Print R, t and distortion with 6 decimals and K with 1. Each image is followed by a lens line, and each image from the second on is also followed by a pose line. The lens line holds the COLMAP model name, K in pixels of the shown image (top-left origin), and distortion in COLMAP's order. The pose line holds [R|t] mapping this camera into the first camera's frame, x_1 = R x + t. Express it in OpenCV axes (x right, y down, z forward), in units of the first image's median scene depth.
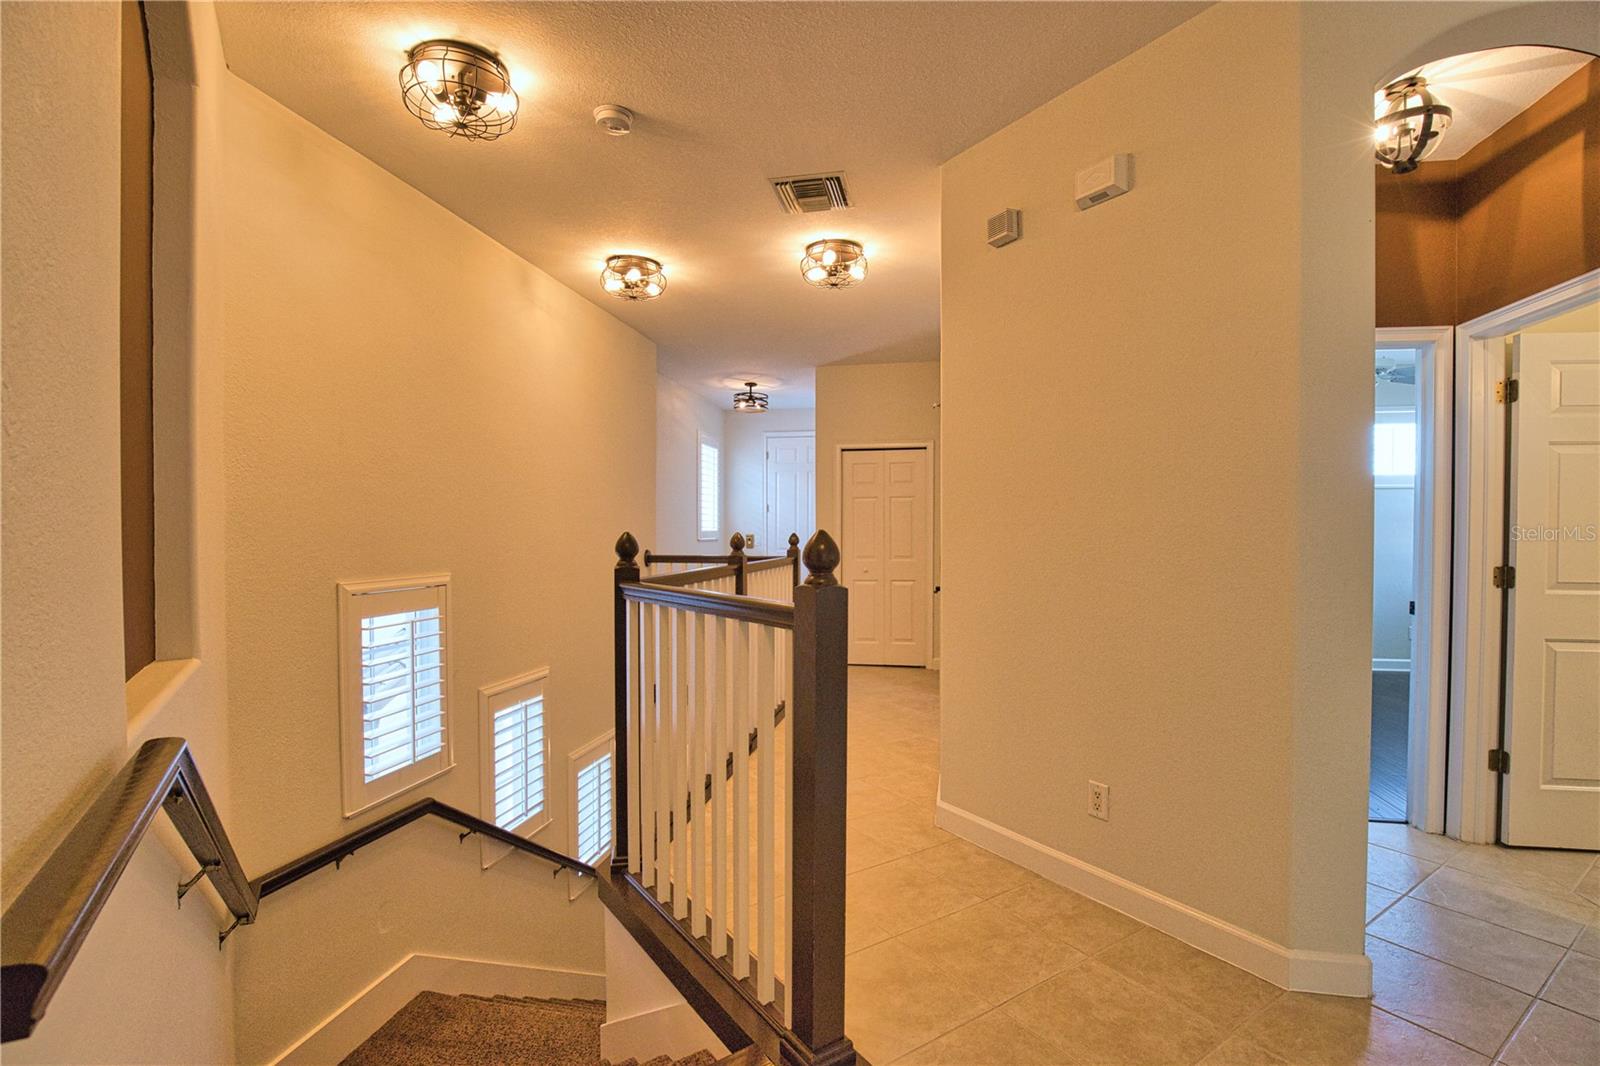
lens RADIAL K [[735.7, 0, 809.6], [0, 735.7, 539.9], [0, 0, 1]] dist [-0.035600, 0.007608]
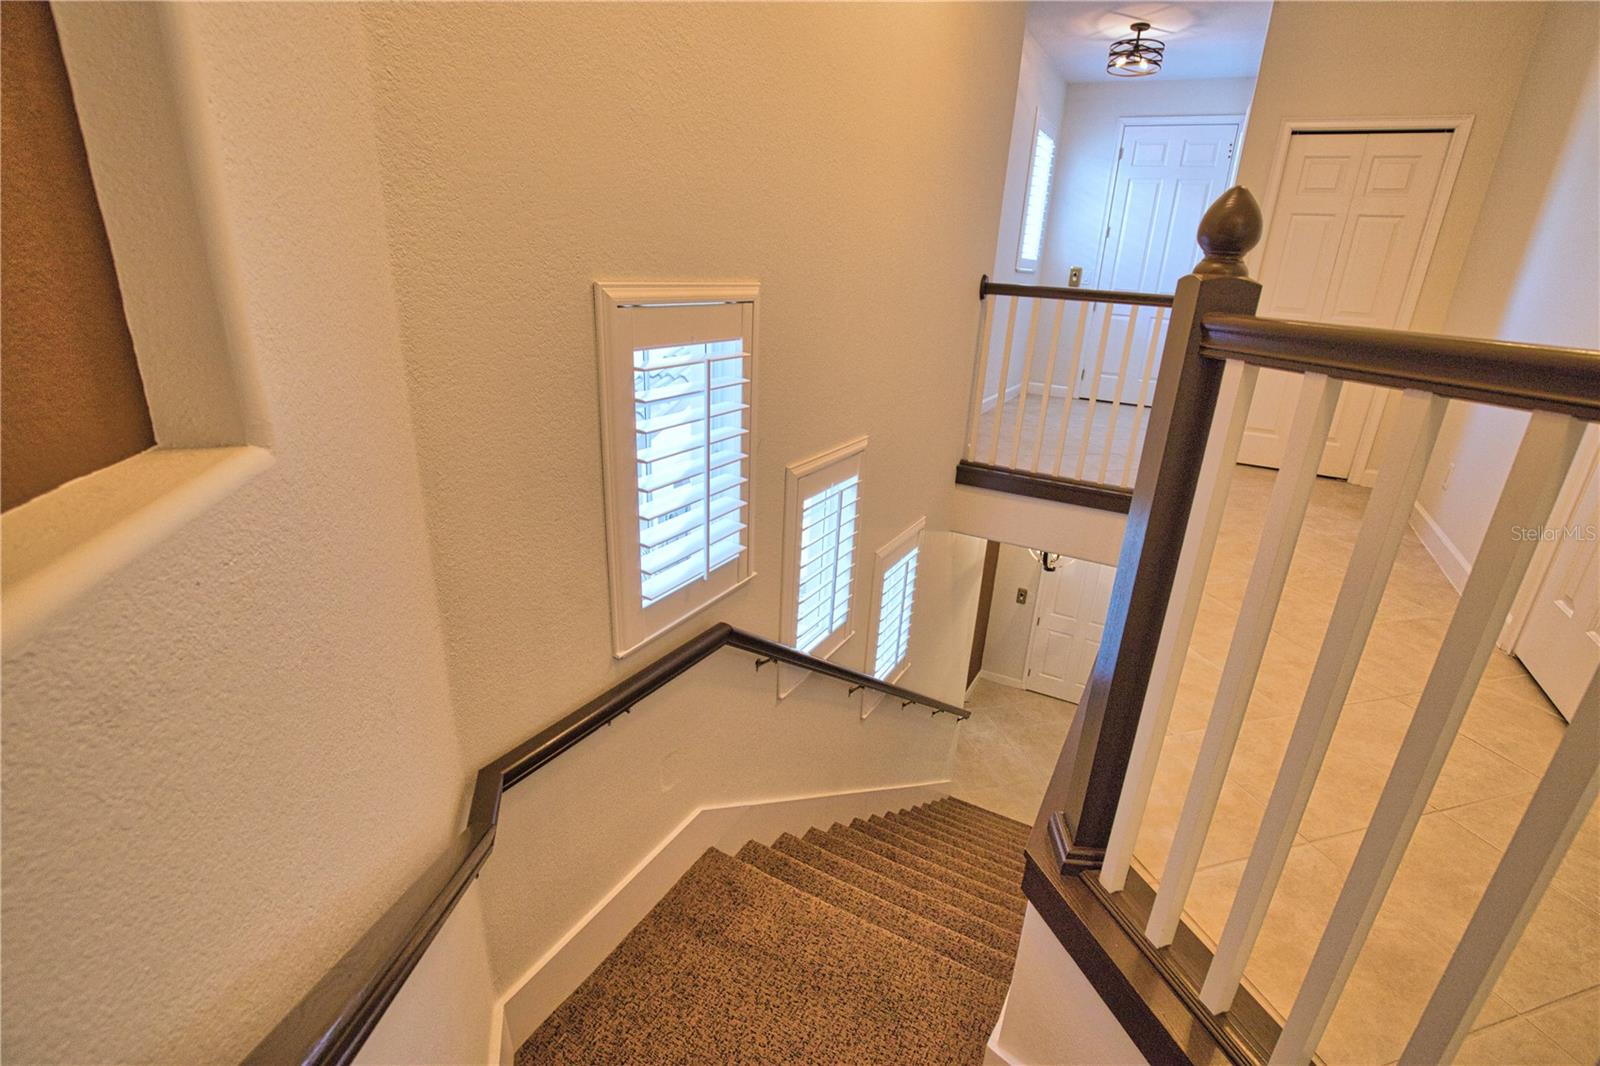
lens RADIAL K [[735.7, 0, 809.6], [0, 735.7, 539.9], [0, 0, 1]] dist [-0.035600, 0.007608]
pose [[0.950854, 0.153428, -0.268956, -0.254157], [-0.054723, 0.938200, 0.341739, 0.036009], [0.304767, -0.310226, 0.900487, 0.394630]]
